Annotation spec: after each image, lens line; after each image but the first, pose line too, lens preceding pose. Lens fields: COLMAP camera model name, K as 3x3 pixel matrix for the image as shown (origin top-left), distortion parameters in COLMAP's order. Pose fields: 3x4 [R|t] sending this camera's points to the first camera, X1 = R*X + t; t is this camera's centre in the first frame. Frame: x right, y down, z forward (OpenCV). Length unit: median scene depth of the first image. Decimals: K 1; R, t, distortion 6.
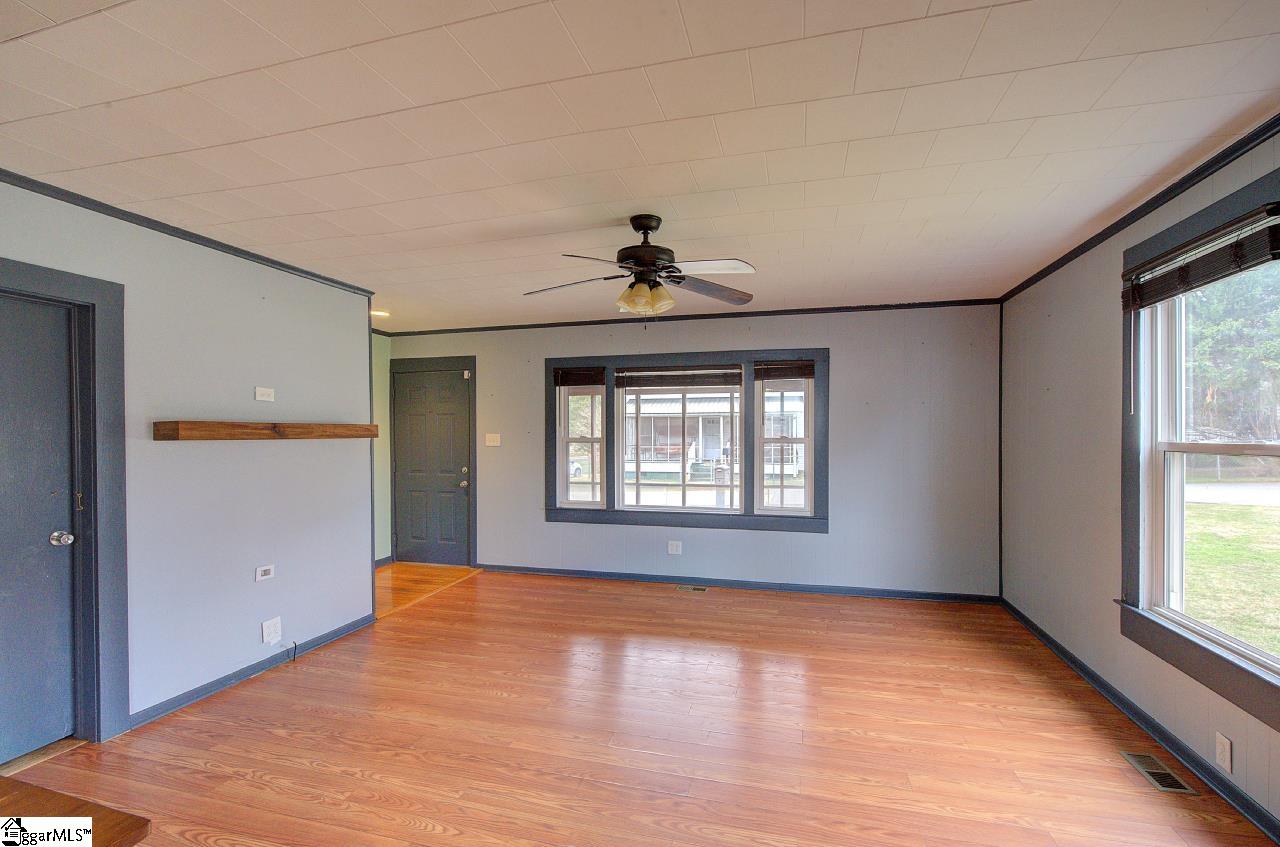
lens RADIAL K [[562.1, 0, 646.8], [0, 562.1, 433.1], [0, 0, 1]] dist [-0.003493, 0.001030]
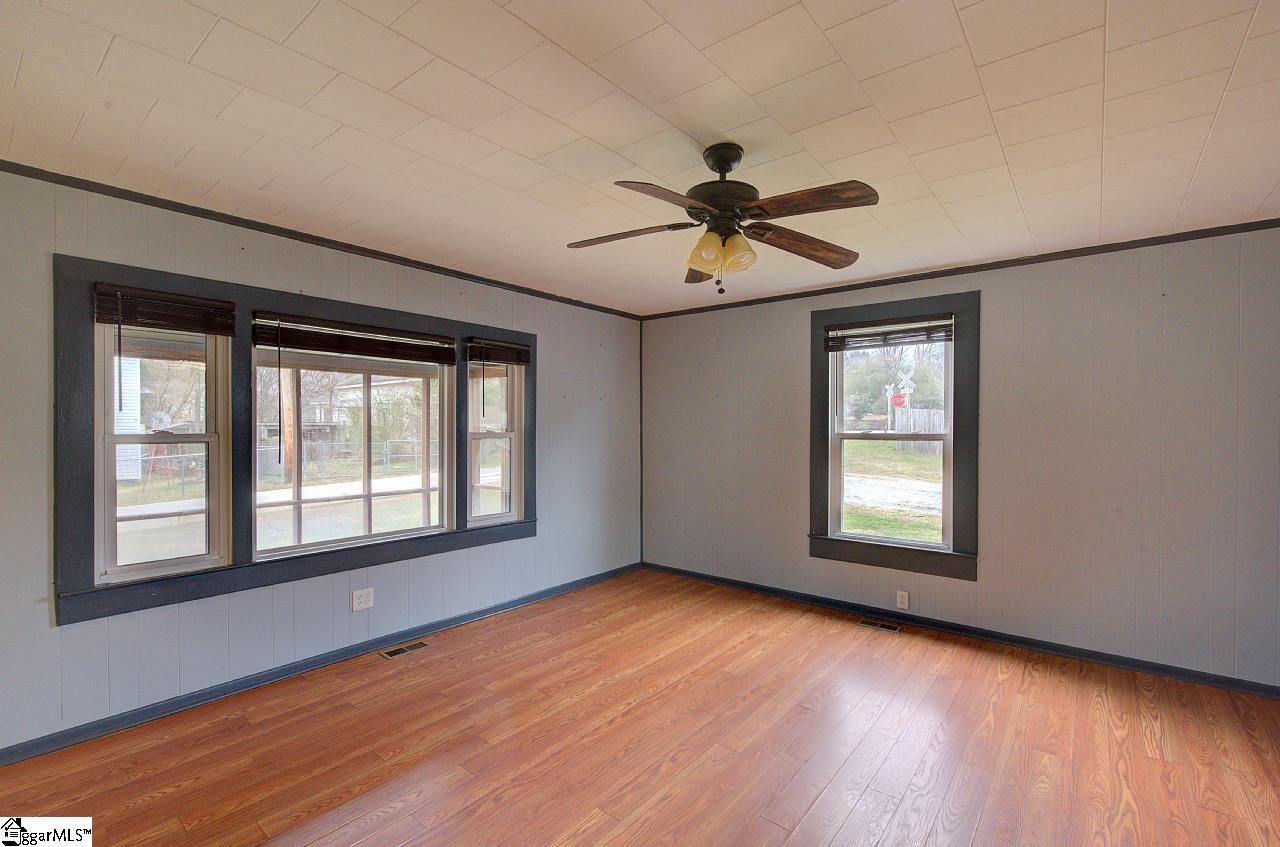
lens RADIAL K [[562.1, 0, 646.8], [0, 562.1, 433.1], [0, 0, 1]] dist [-0.003493, 0.001030]
pose [[0.401812, -0.003964, 0.915713, -0.556247], [-0.001341, 0.999987, 0.004917, 0.005462], [-0.915721, -0.003204, 0.401802, 0.568880]]
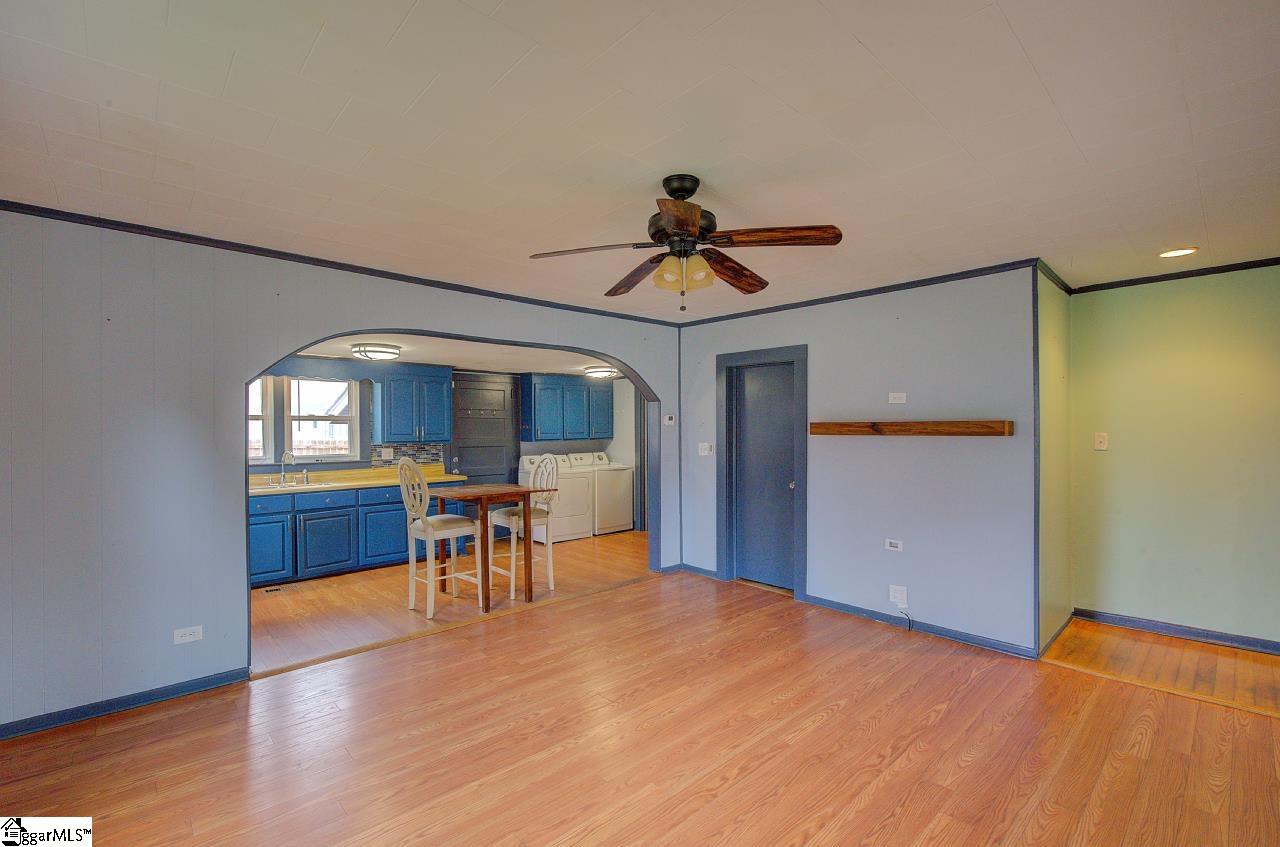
lens RADIAL K [[562.1, 0, 646.8], [0, 562.1, 433.1], [0, 0, 1]] dist [-0.003493, 0.001030]
pose [[-0.525190, 0.007782, -0.850949, 0.547988], [0.001456, 0.999965, 0.008246, -0.003770], [0.850984, 0.003092, -0.525183, 1.022742]]
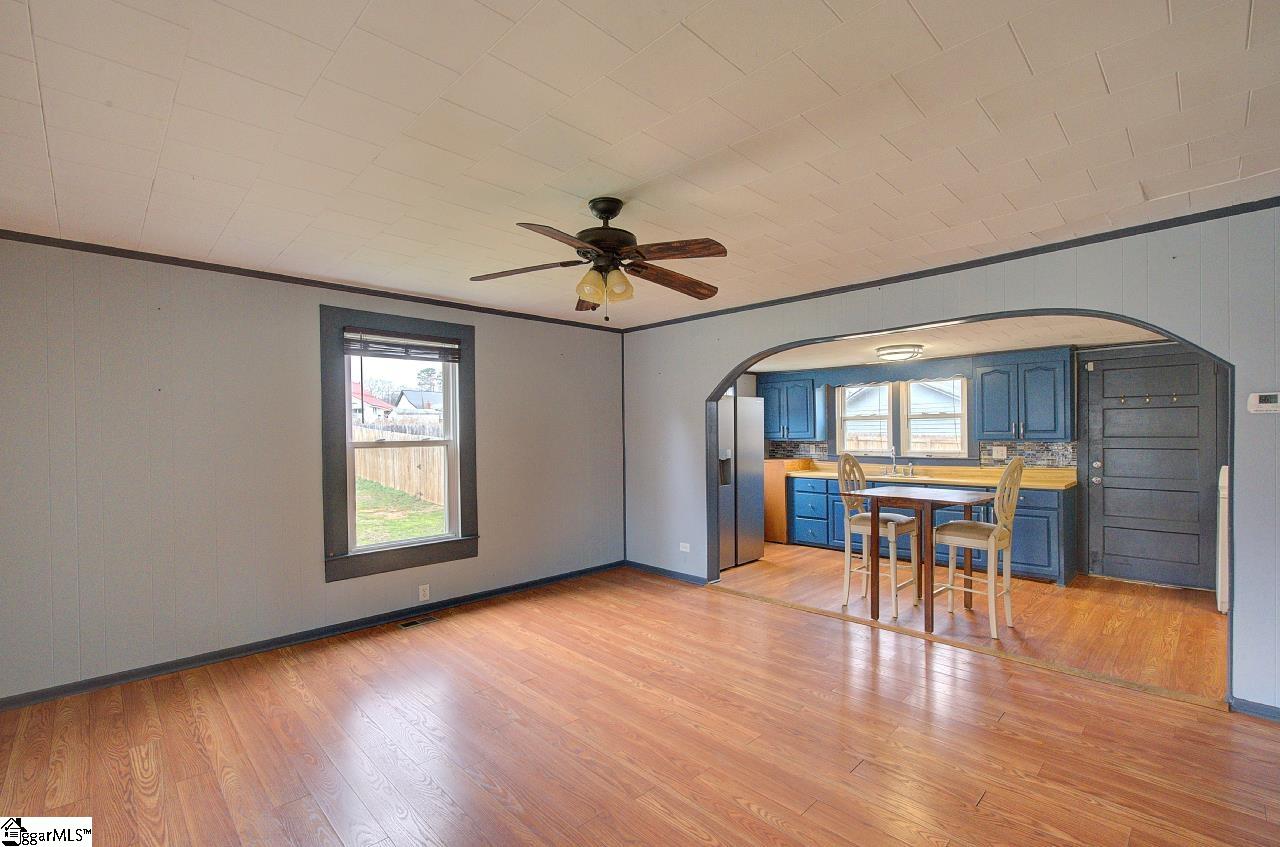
lens RADIAL K [[562.1, 0, 646.8], [0, 562.1, 433.1], [0, 0, 1]] dist [-0.003493, 0.001030]
pose [[-0.863905, 0.011662, 0.503519, -0.383099], [0.014611, 0.999891, 0.001911, 0.000380], [-0.503442, 0.009008, -0.863982, 1.293517]]
